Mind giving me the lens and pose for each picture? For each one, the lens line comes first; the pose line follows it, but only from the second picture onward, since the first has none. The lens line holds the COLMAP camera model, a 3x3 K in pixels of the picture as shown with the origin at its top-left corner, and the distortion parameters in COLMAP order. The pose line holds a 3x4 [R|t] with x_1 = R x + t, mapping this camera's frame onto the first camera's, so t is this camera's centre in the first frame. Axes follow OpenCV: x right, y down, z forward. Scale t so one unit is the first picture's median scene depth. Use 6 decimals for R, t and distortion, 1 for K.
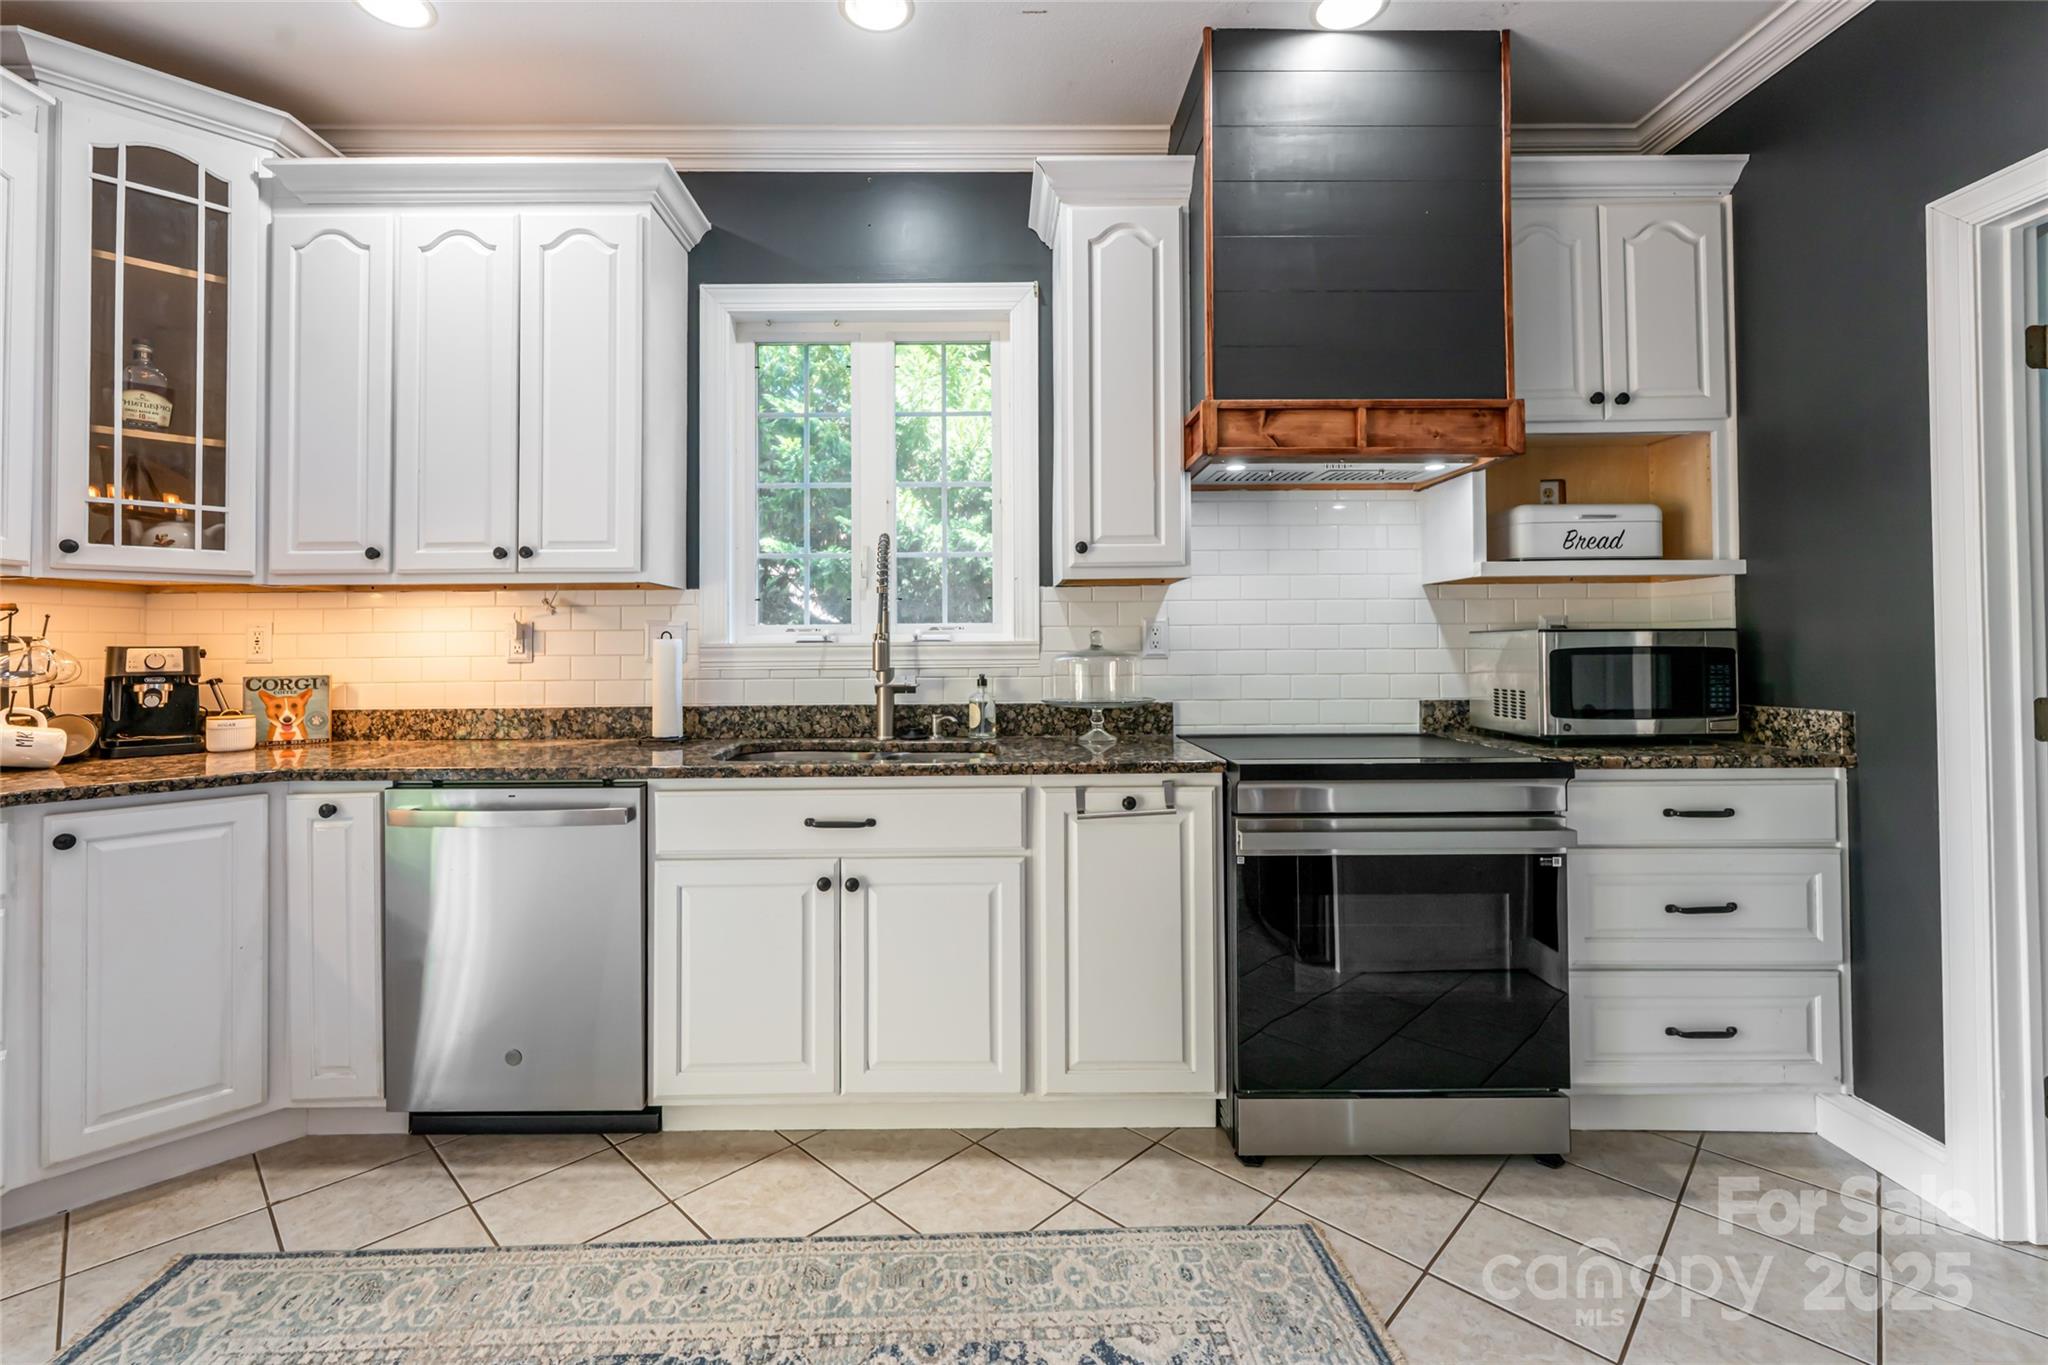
lens RADIAL K [[880.7, 0, 992.4], [0, 880.7, 637.3], [0, 0, 1]] dist [0.001969, 0.000908]
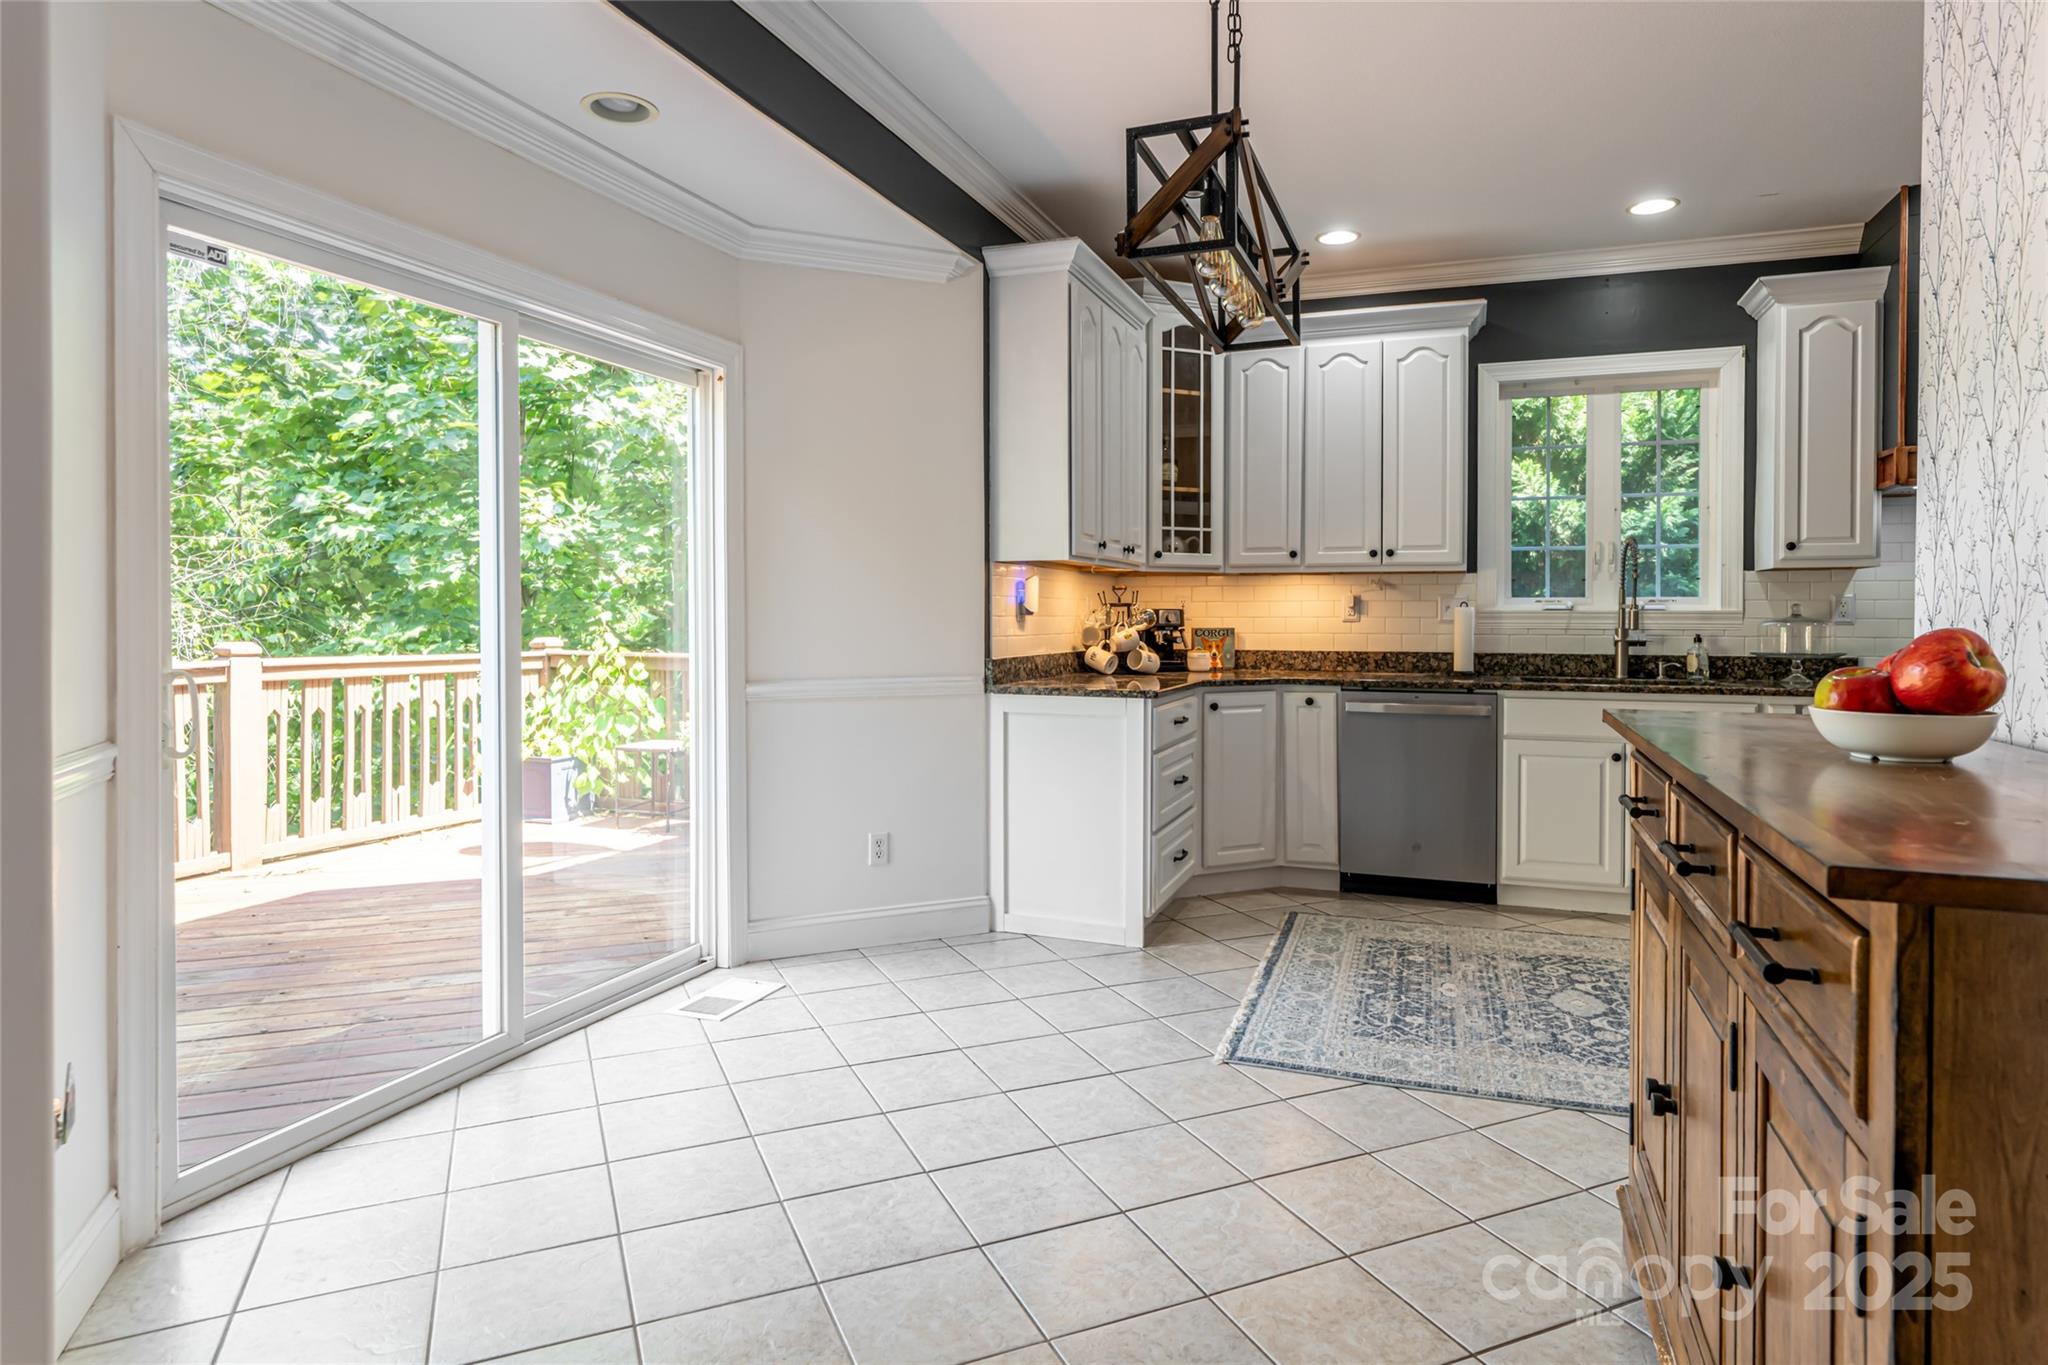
lens RADIAL K [[1152.5, 0, 1034.1], [0, 1152.5, 625.4], [0, 0, 1]] dist [-0.000151, 0.000396]
pose [[0.937773, 0.013700, -0.346980, -0.396957], [-0.006994, 0.999764, 0.020570, -0.002428], [0.347180, -0.016863, 0.937647, -1.179326]]
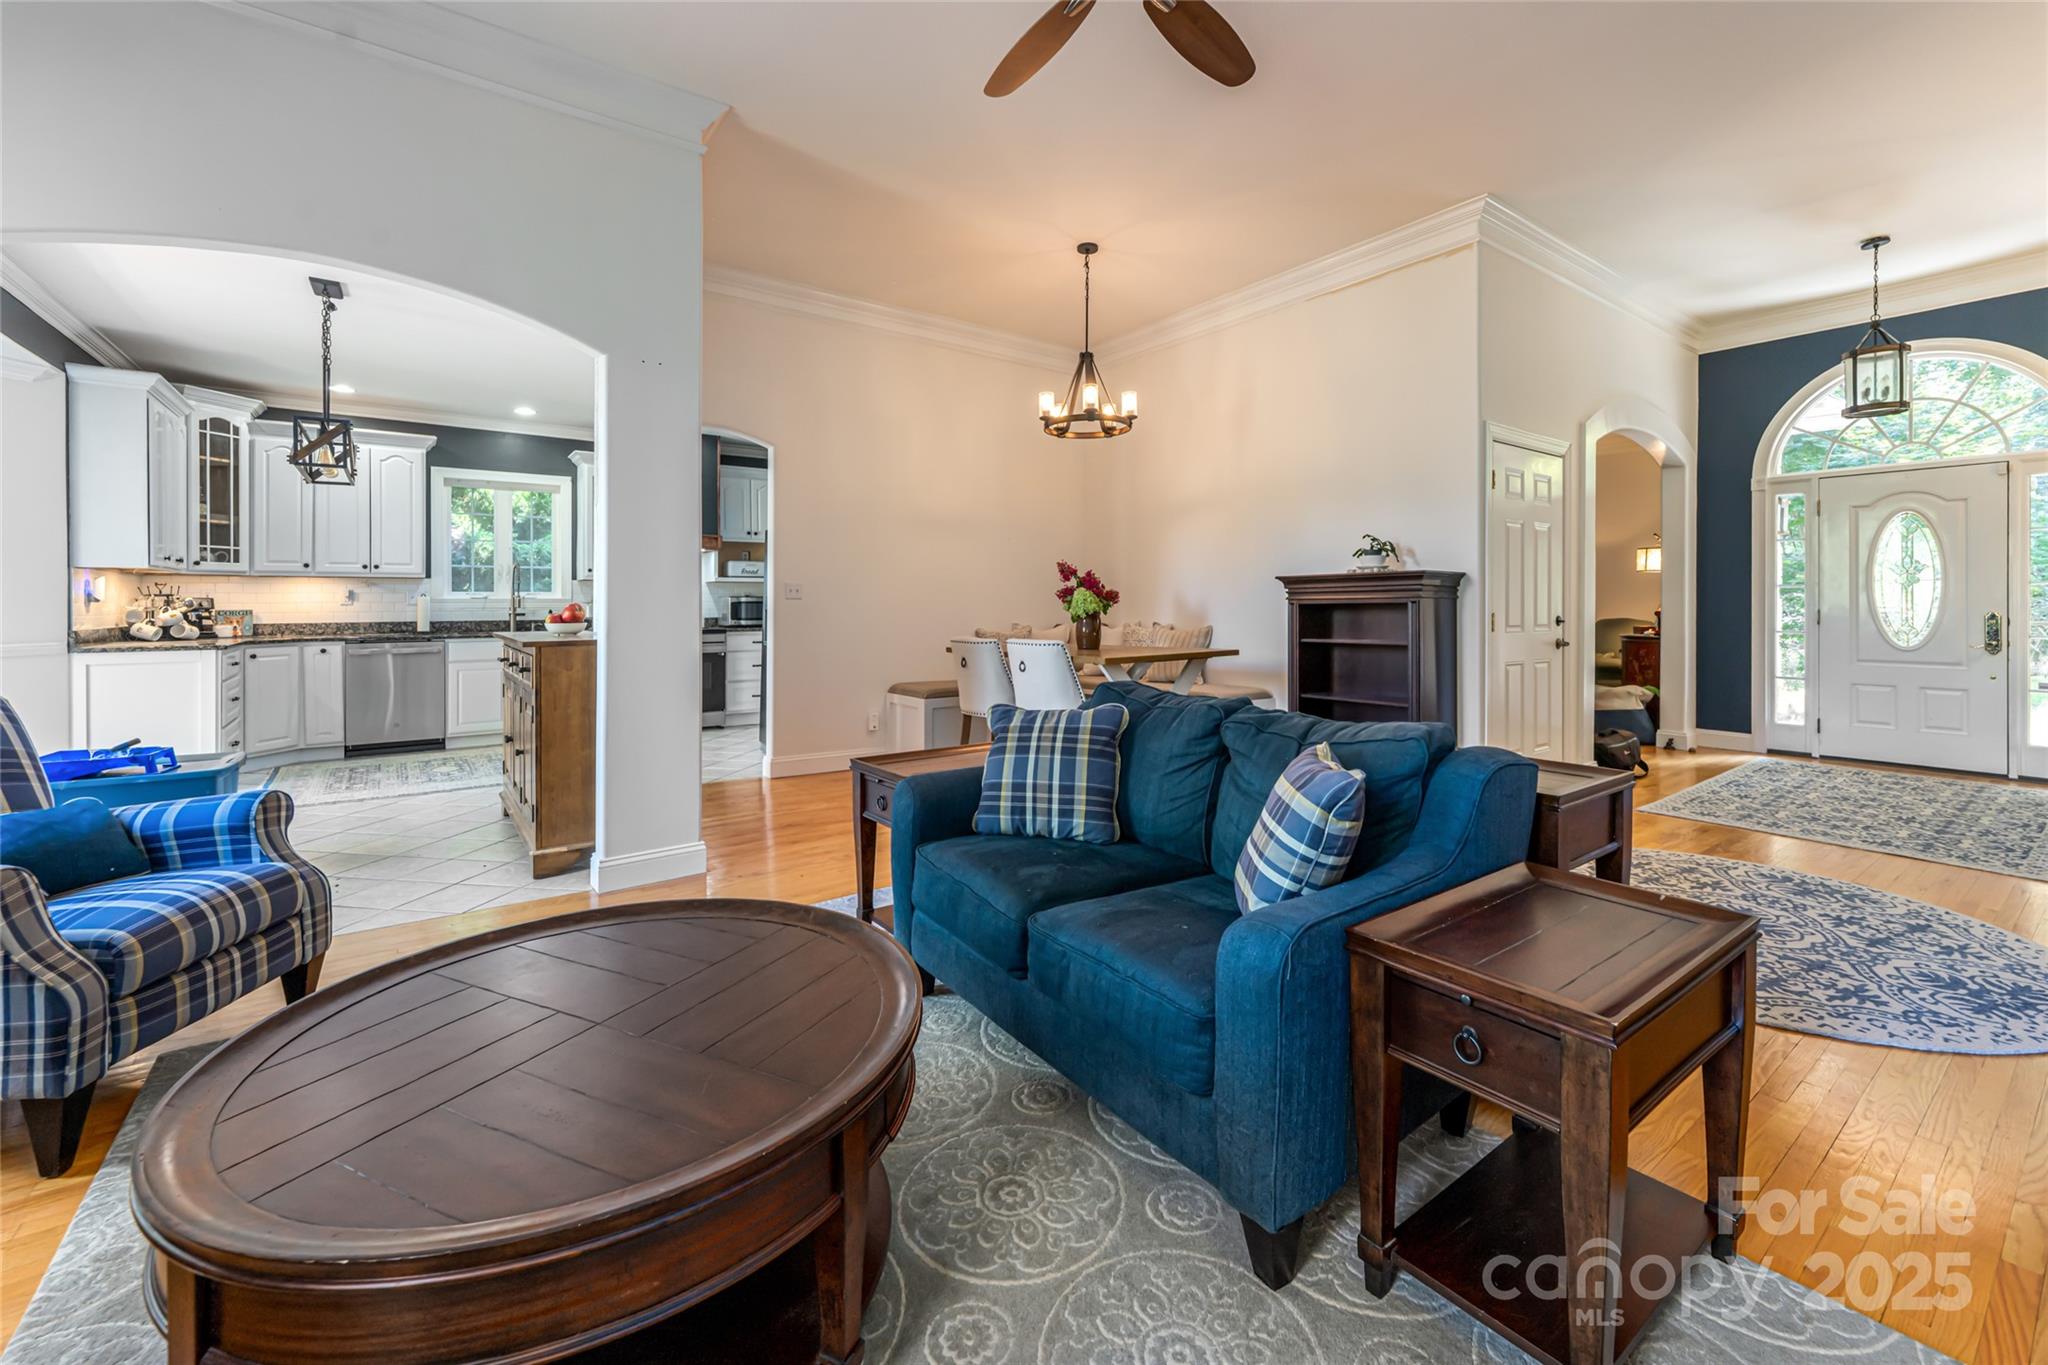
lens RADIAL K [[880.7, 0, 1060.8], [0, 880.7, 596.2], [0, 0, 1]] dist [0.001969, 0.000908]
pose [[0.794654, 0.009754, 0.606985, -0.488148], [-0.011033, 0.999938, -0.001625, -0.018601], [-0.606963, -0.005405, 0.794712, -2.615438]]
